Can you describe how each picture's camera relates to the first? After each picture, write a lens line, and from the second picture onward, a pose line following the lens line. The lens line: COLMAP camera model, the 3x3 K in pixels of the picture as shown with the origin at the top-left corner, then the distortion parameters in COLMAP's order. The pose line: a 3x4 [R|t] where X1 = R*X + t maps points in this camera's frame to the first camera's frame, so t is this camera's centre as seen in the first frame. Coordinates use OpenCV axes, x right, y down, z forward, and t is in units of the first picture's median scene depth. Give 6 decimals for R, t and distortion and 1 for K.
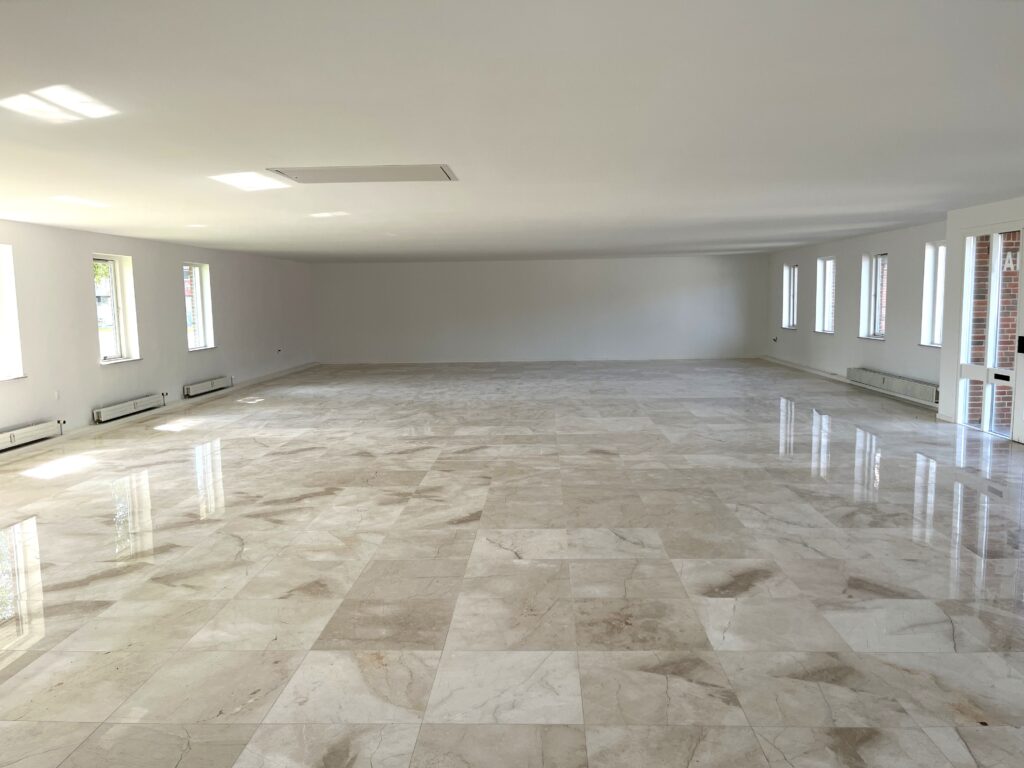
lens RADIAL K [[770.7, 0, 512.0], [0, 770.7, 384.0], [0, 0, 1]] dist [0.079363, -0.120668]
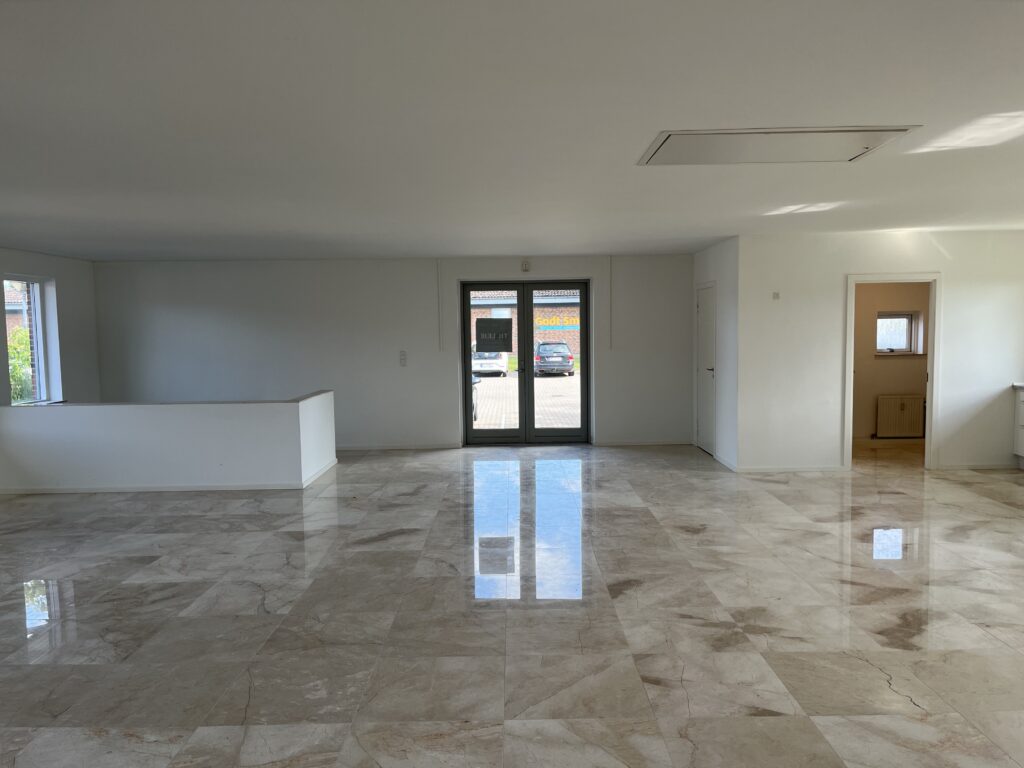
lens RADIAL K [[770.7, 0, 512.0], [0, 770.7, 384.0], [0, 0, 1]] dist [0.079363, -0.120668]
pose [[-0.998602, 0.035349, -0.039310, 0.084486], [0.027599, 0.982792, 0.182642, -0.192263], [0.045089, 0.181302, -0.982393, 1.725924]]
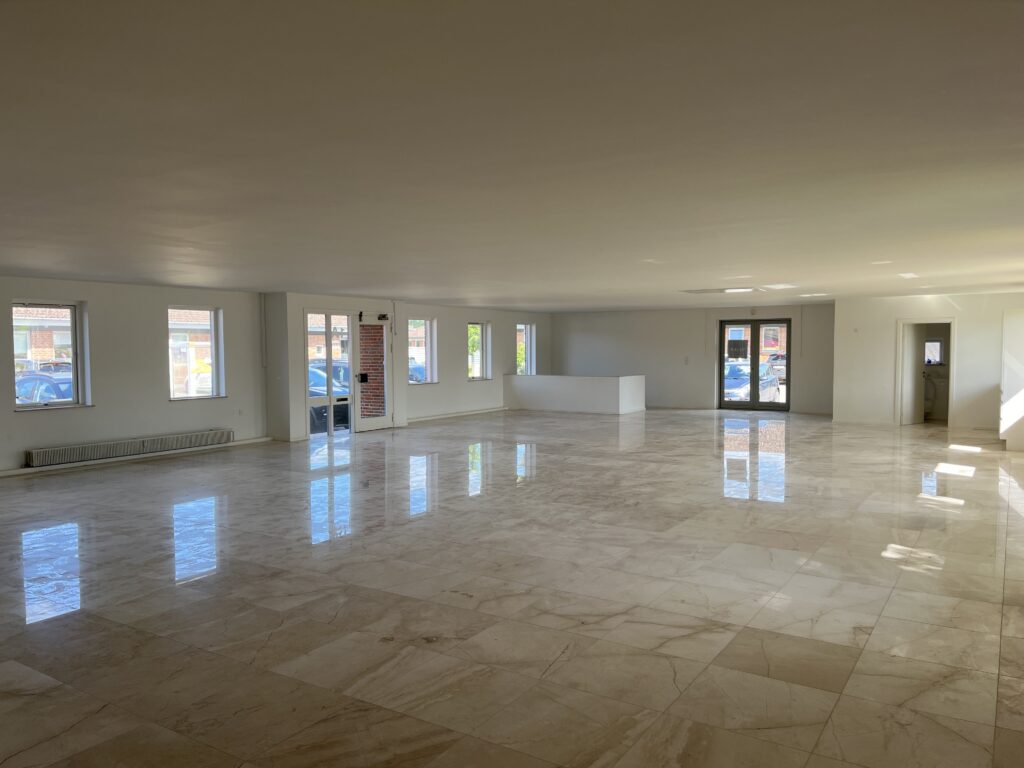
lens RADIAL K [[770.7, 0, 512.0], [0, 770.7, 384.0], [0, 0, 1]] dist [0.079363, -0.120668]
pose [[-0.862523, -0.001118, 0.506017, -0.841287], [0.079020, 0.987432, 0.136874, -0.369922], [-0.499811, 0.158042, -0.851594, 3.348978]]
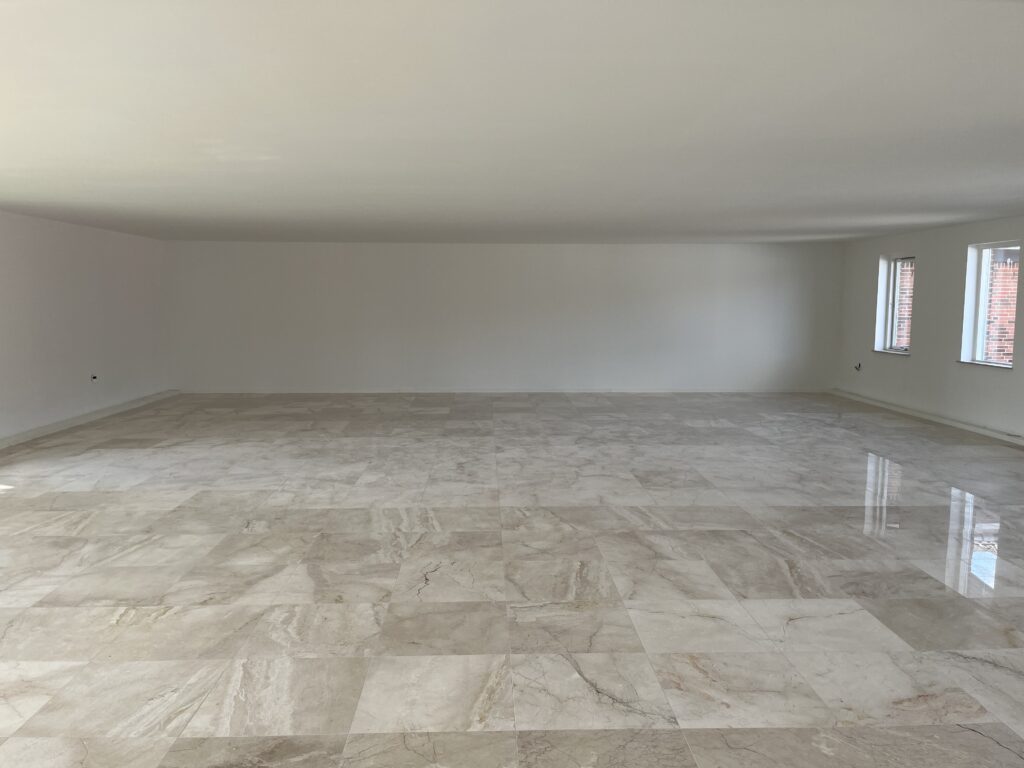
lens RADIAL K [[770.7, 0, 512.0], [0, 770.7, 384.0], [0, 0, 1]] dist [0.079363, -0.120668]
pose [[0.996907, 0.010084, 0.077944, -0.055306], [-0.010303, 0.999944, 0.002417, -0.119950], [-0.077916, -0.003213, 0.996955, 1.020781]]
